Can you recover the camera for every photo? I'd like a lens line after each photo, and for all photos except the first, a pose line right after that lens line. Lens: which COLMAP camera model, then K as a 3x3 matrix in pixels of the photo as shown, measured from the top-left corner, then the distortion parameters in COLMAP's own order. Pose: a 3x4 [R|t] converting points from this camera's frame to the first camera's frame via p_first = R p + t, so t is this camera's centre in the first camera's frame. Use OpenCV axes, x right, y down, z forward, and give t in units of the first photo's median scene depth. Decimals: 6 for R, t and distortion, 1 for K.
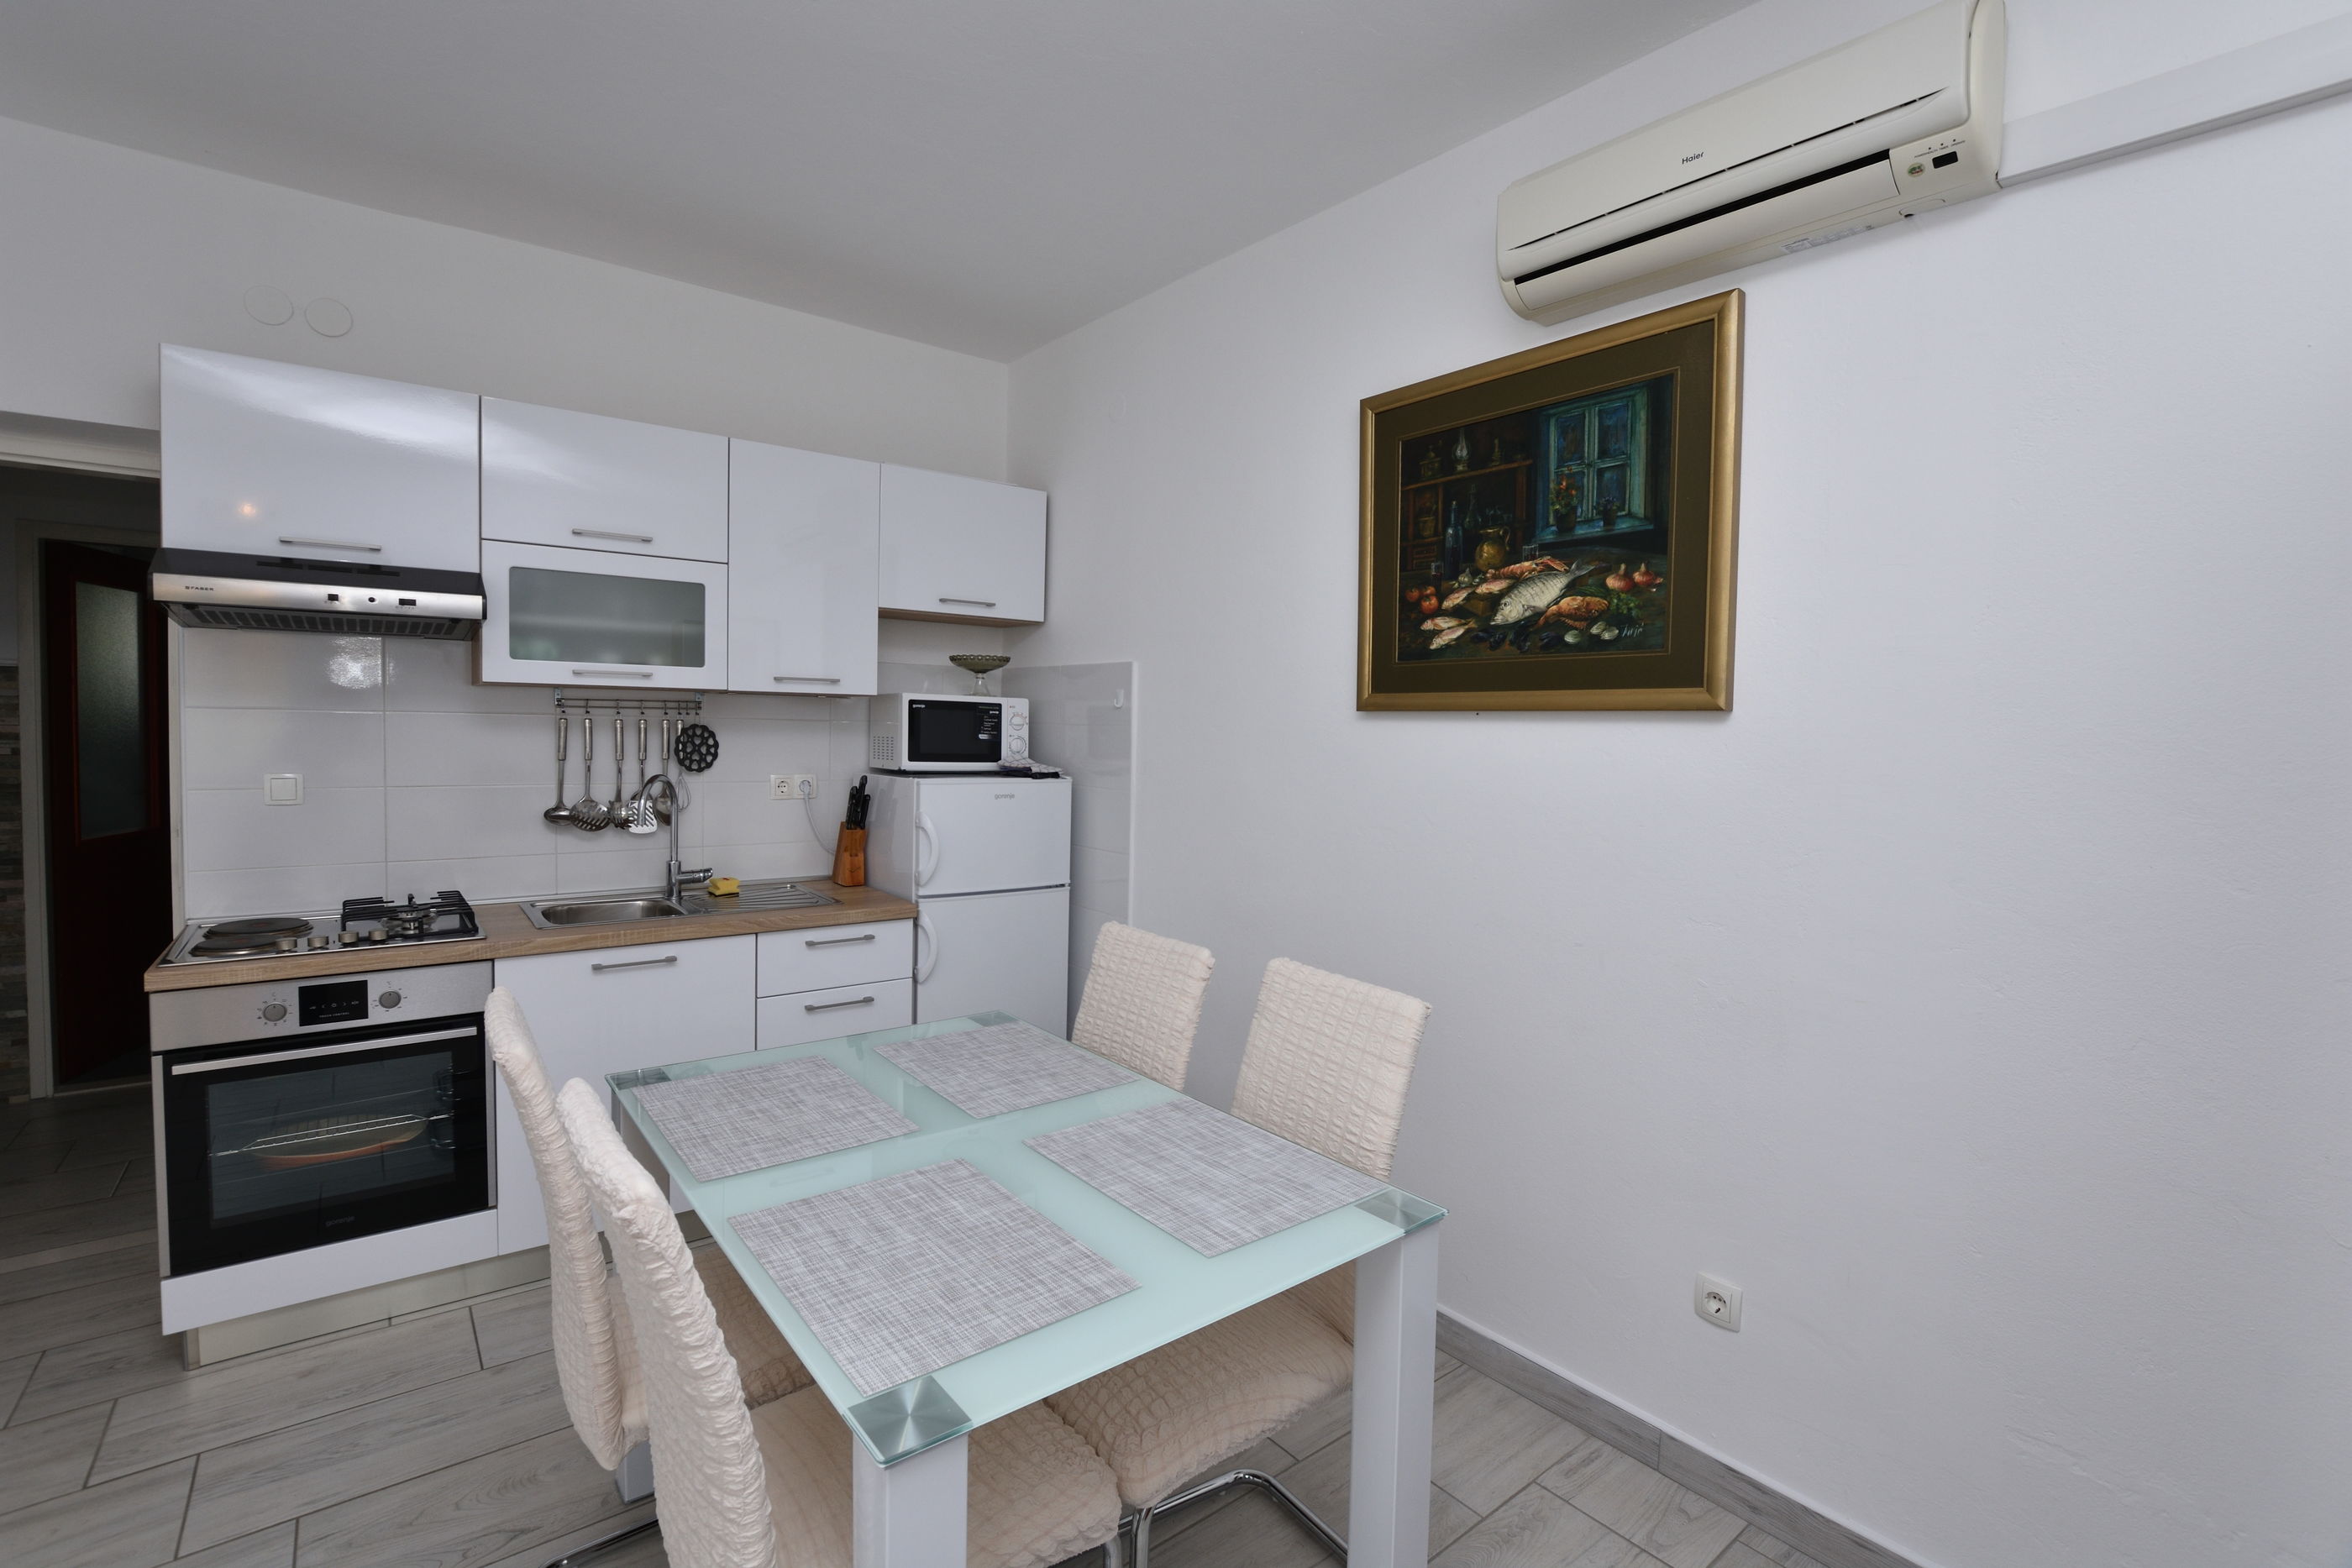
lens RADIAL K [[1036.0, 0, 1171.7], [0, 1036.0, 774.7], [0, 0, 1]] dist [-0.035768, 0.005731]
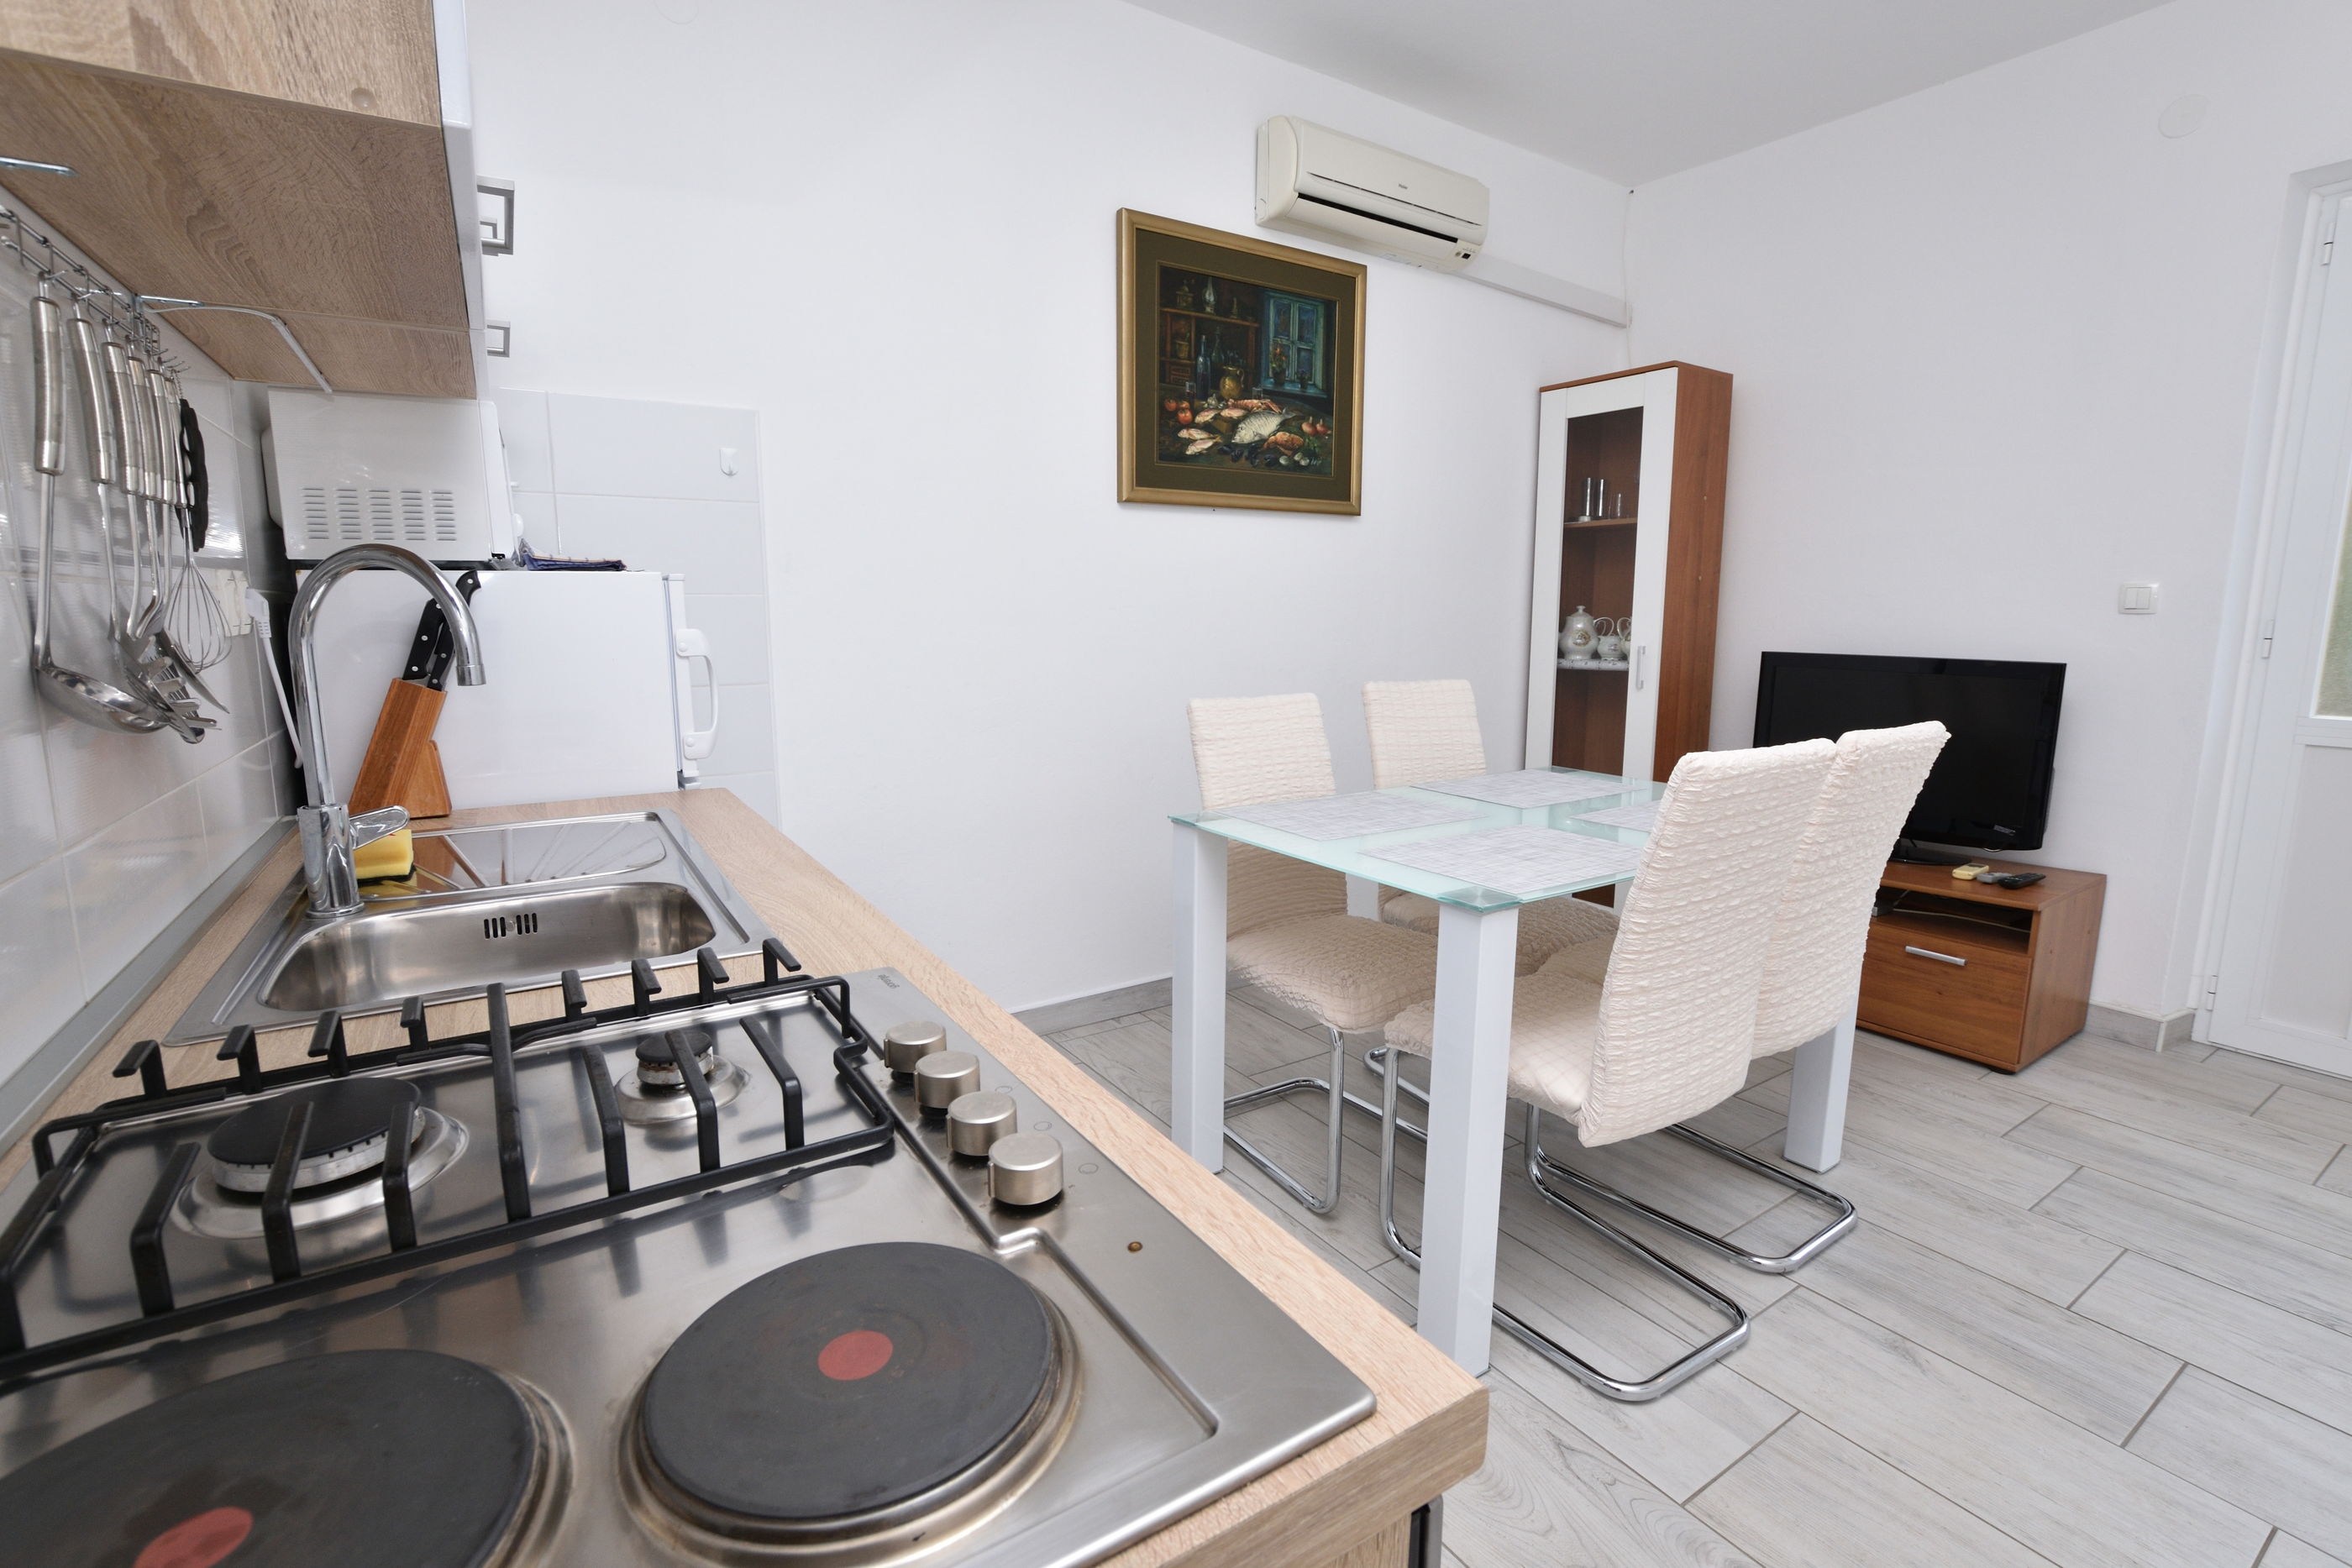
lens RADIAL K [[1055.2, 0, 1168.8], [0, 1055.2, 775.9], [0, 0, 1]] dist [-0.035324, 0.005204]
pose [[0.104567, -0.176947, 0.978650, -1.119079], [0.047053, 0.983823, 0.172855, 0.040608], [-0.993404, 0.027973, 0.111202, 0.955461]]
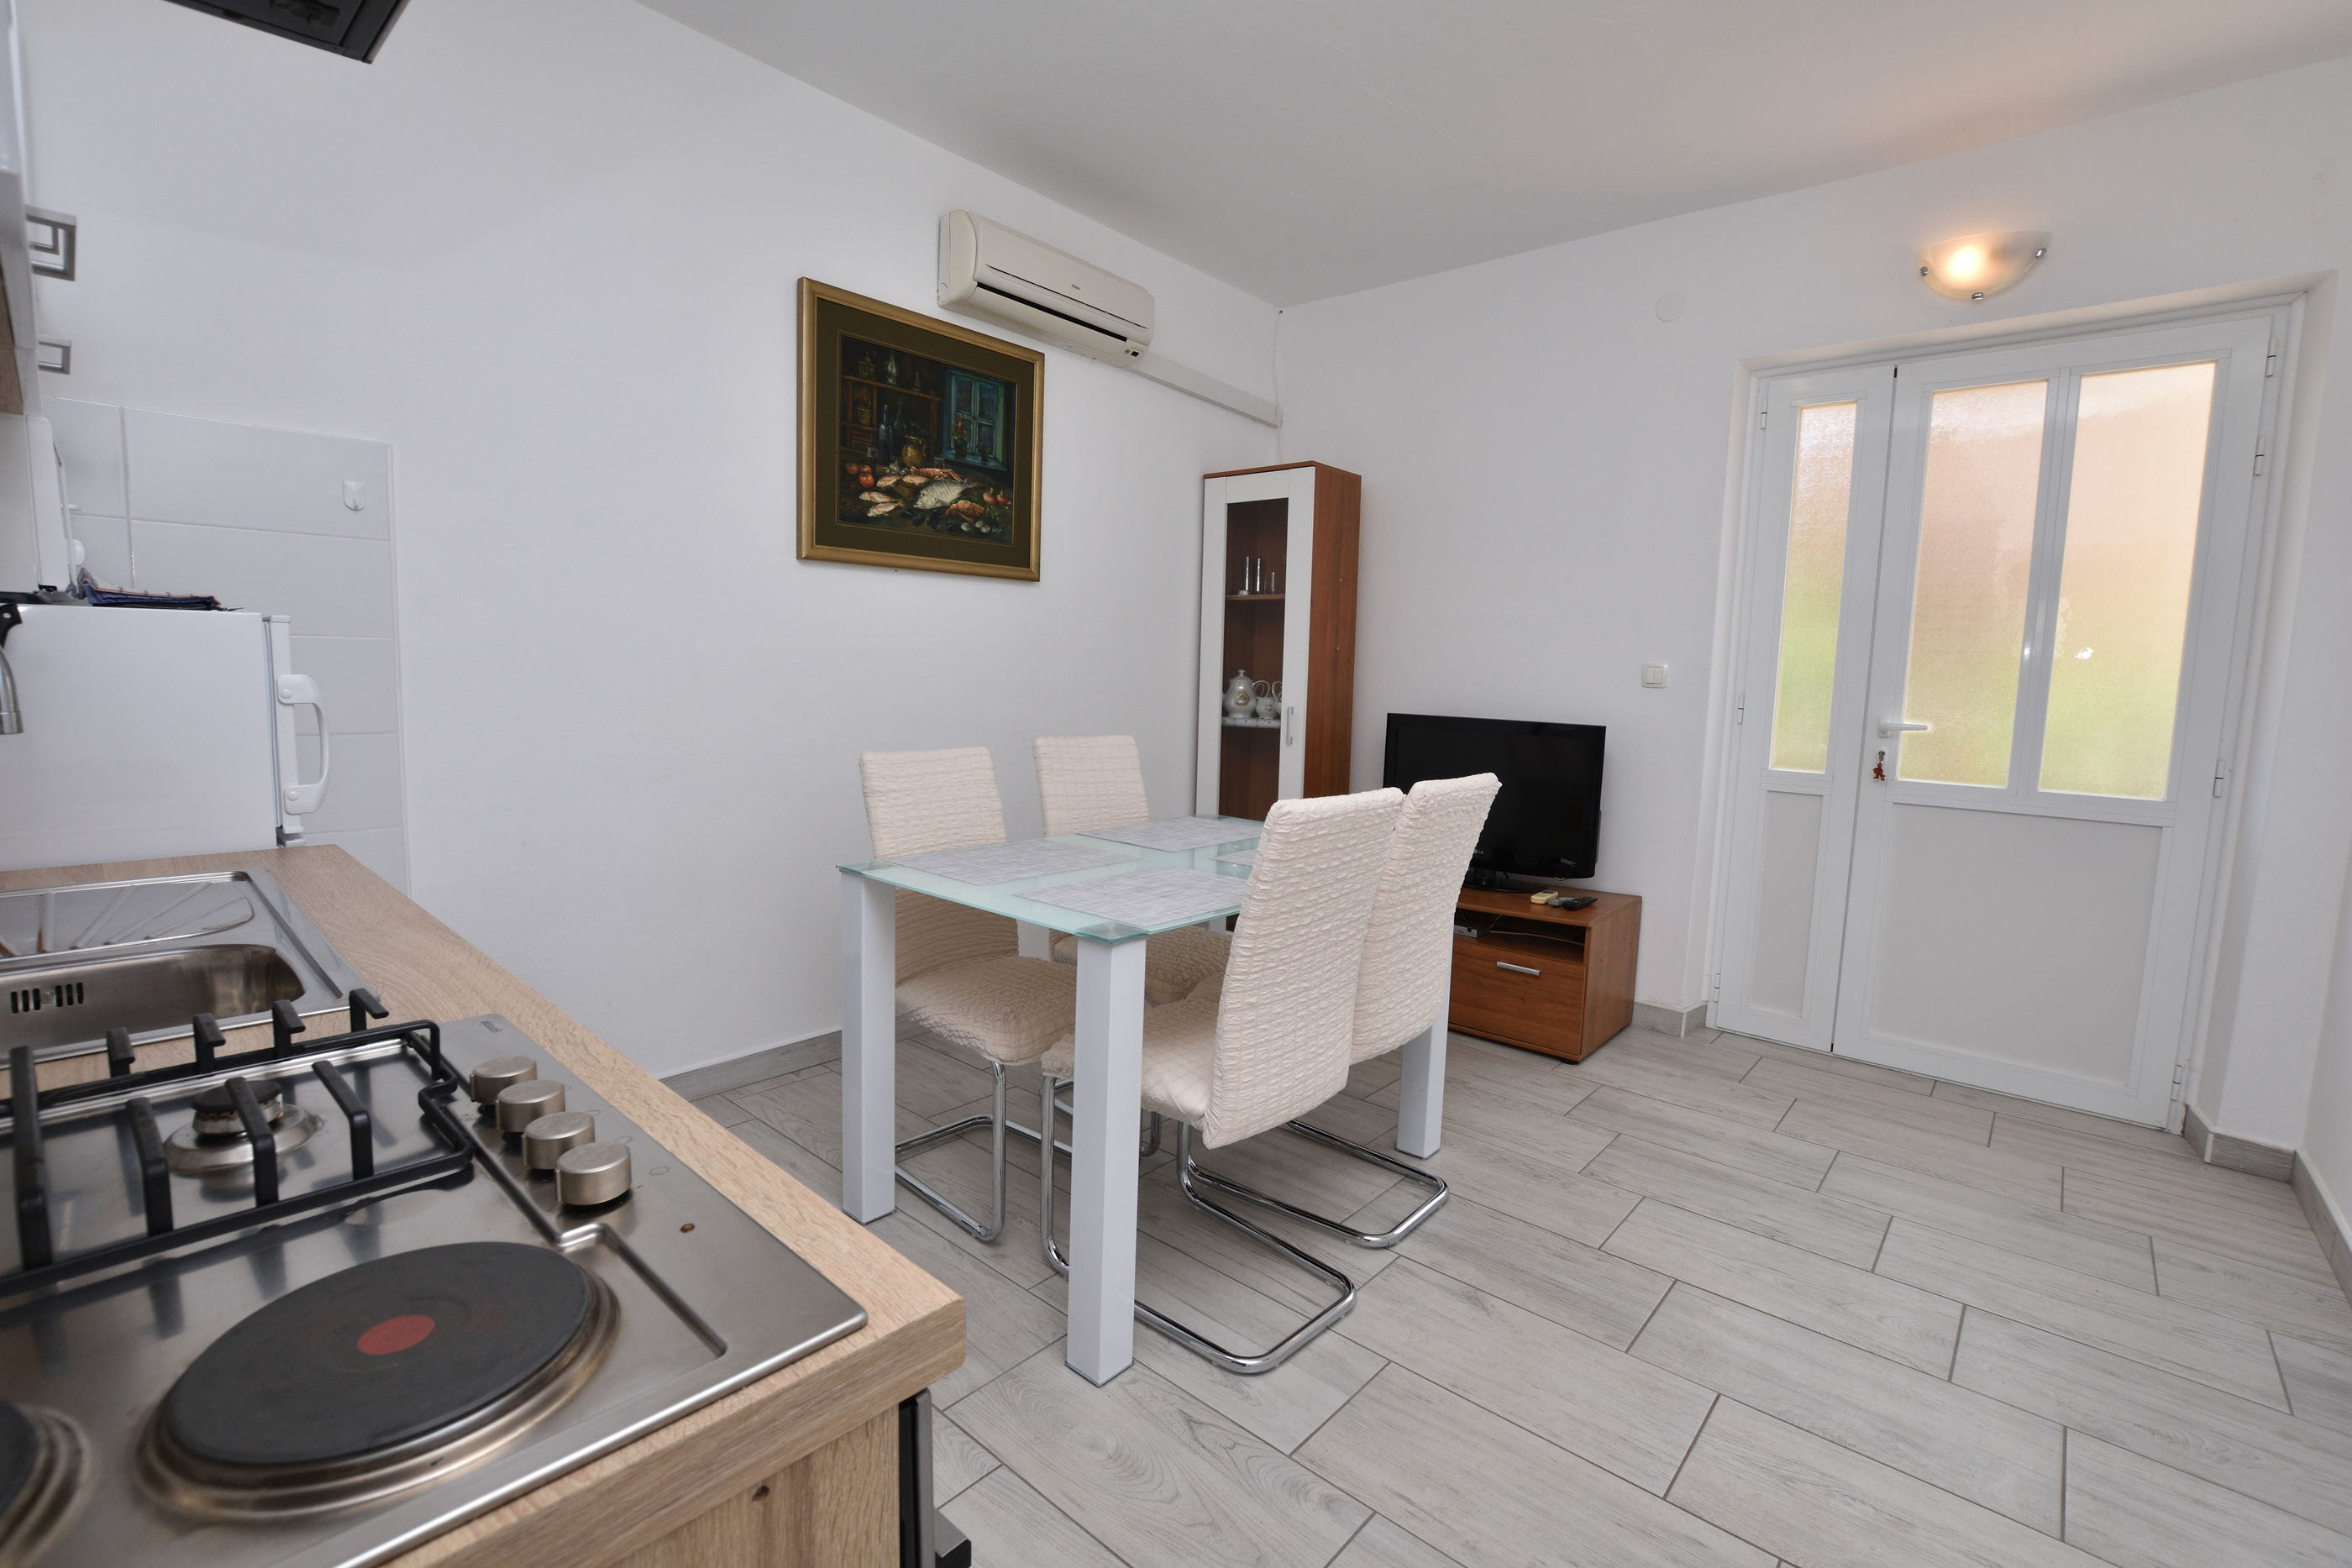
lens RADIAL K [[1036.0, 0, 1171.7], [0, 1036.0, 774.7], [0, 0, 1]] dist [-0.035768, 0.005731]
pose [[-0.165629, -0.127563, 0.977903, -1.173162], [0.012177, 0.991259, 0.131368, 0.034713], [-0.986113, 0.033666, -0.162628, 0.908053]]
